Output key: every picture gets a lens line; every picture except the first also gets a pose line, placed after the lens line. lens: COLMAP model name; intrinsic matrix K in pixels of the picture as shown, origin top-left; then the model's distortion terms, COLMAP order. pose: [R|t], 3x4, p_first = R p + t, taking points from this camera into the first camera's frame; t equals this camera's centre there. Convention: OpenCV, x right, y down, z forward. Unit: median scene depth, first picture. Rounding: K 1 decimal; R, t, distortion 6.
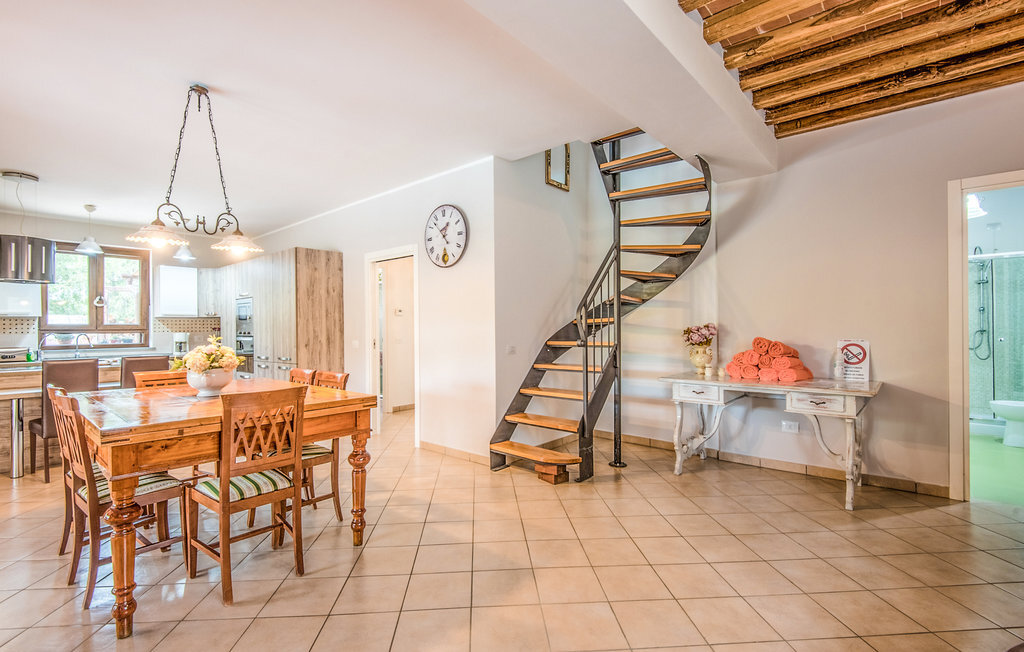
lens RADIAL K [[458.0, 0, 511.9], [0, 458.0, 317.3], [0, 0, 1]] dist [-0.000036, -0.000487]
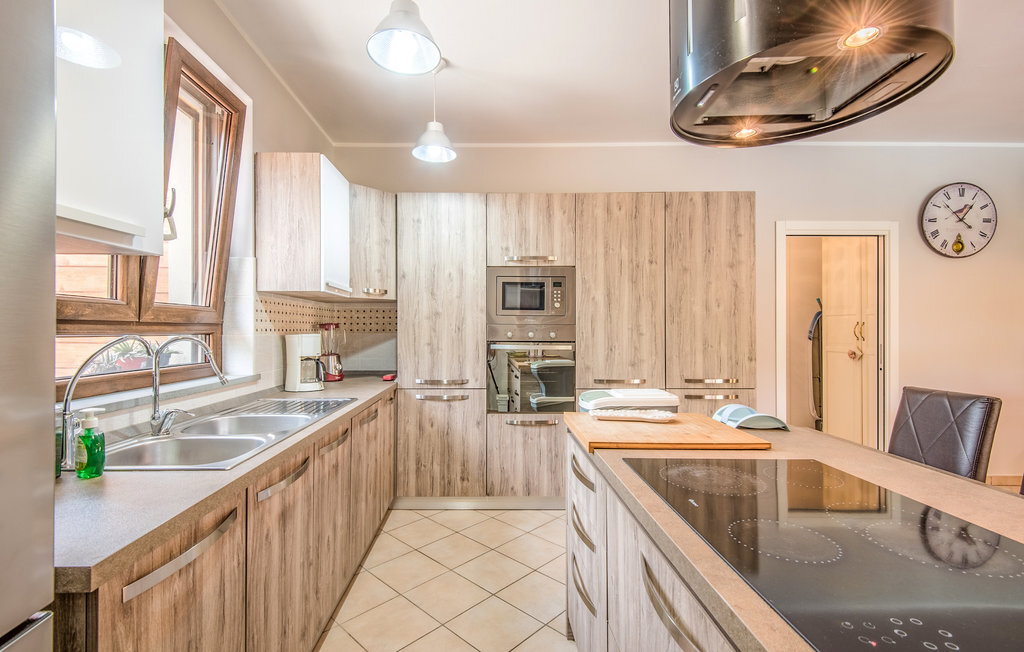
lens RADIAL K [[459.7, 0, 504.3], [0, 459.7, 328.7], [0, 0, 1]] dist [-0.000344, -0.000634]
pose [[0.762280, 0.017264, 0.647018, -1.321908], [-0.020032, 0.999795, -0.003076, 0.040972], [-0.646938, -0.010616, 0.762469, 0.896662]]
